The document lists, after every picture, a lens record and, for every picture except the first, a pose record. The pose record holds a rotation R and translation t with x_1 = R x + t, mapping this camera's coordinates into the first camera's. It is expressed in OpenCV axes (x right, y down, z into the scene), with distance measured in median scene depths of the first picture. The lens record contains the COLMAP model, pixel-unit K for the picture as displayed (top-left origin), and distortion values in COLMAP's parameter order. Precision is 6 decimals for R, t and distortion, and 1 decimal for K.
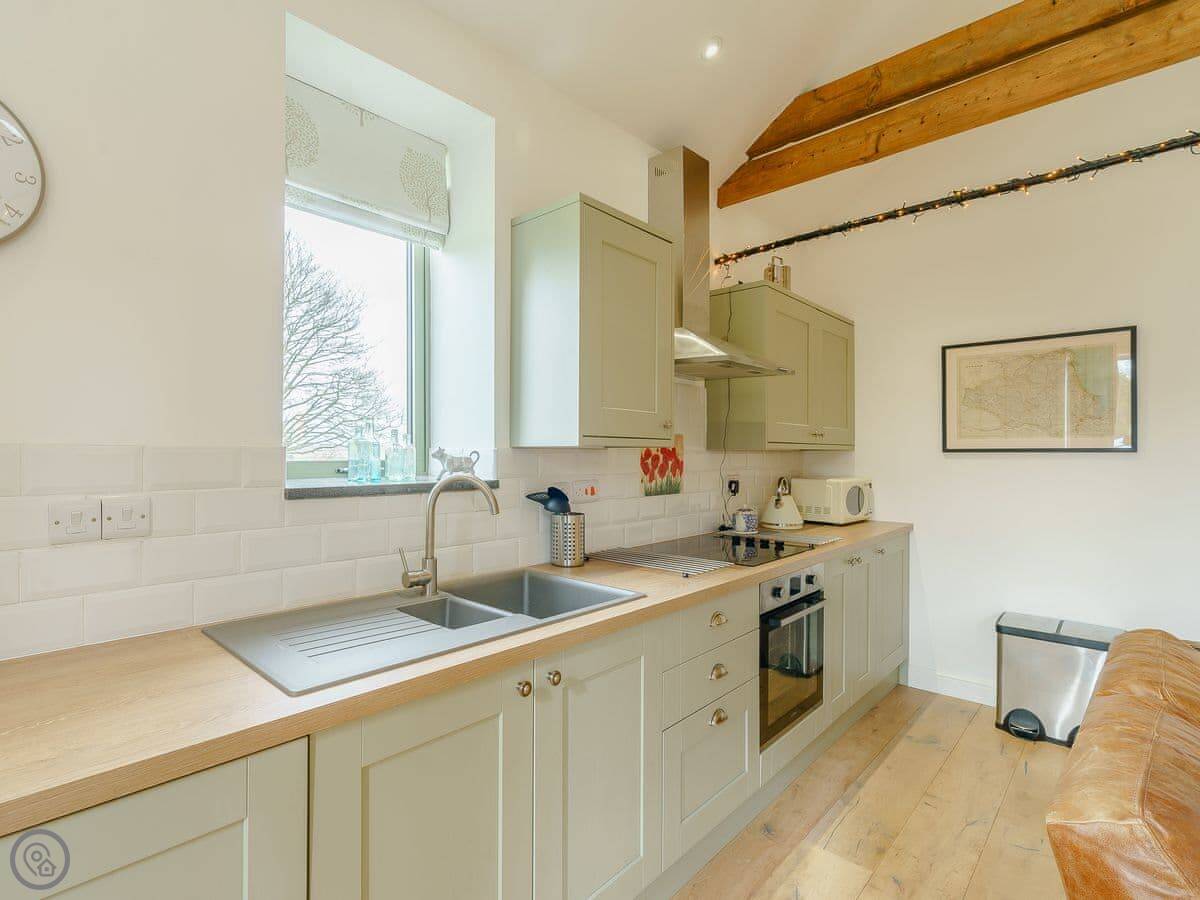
lens RADIAL K [[596.8, 0, 553.1], [0, 596.8, 453.3], [0, 0, 1]] dist [0.002014, 0.001392]
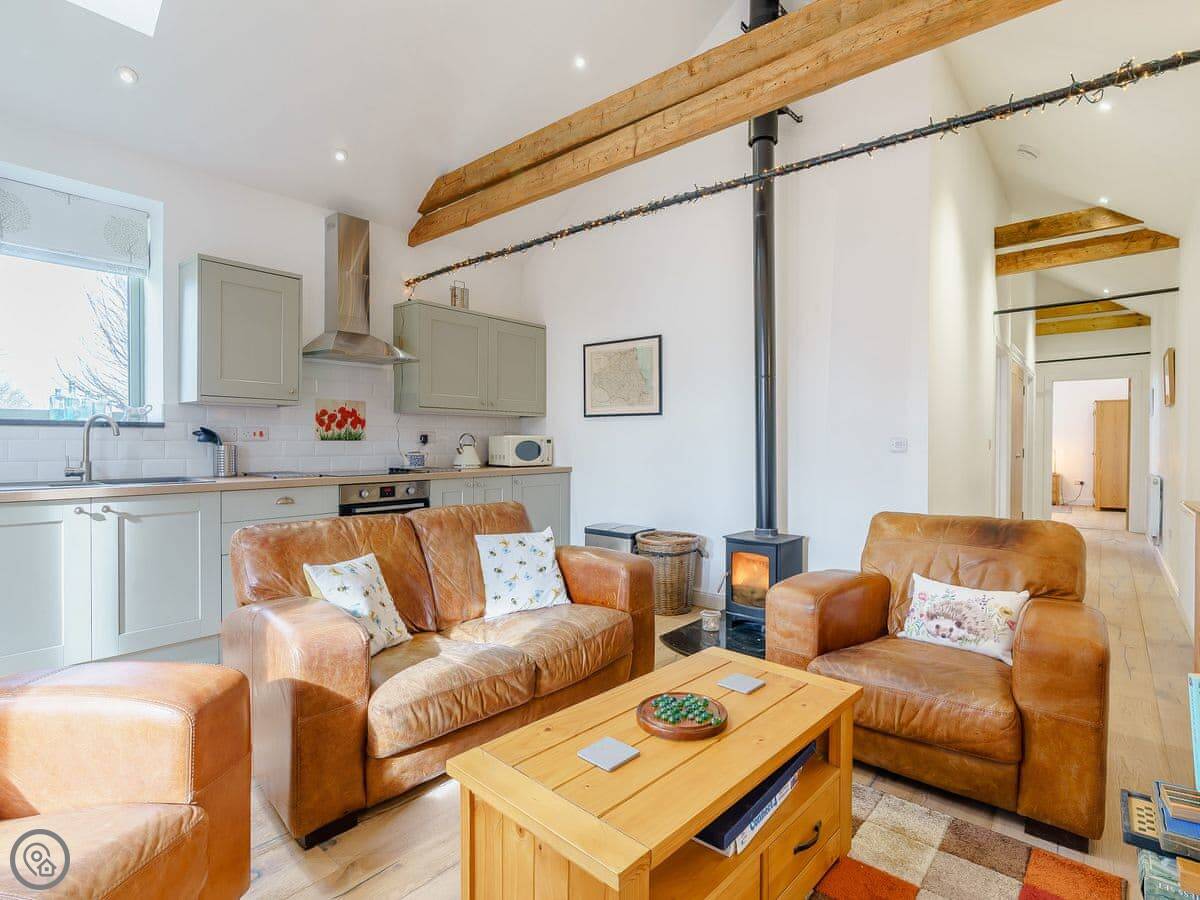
lens RADIAL K [[596.8, 0, 628.7], [0, 596.8, 449.0], [0, 0, 1]] dist [0.002014, 0.001392]
pose [[0.994533, 0.000060, 0.104425, 0.753323], [-0.001540, 0.999900, 0.014091, 0.068928], [-0.104414, -0.014175, 0.994433, -0.582983]]
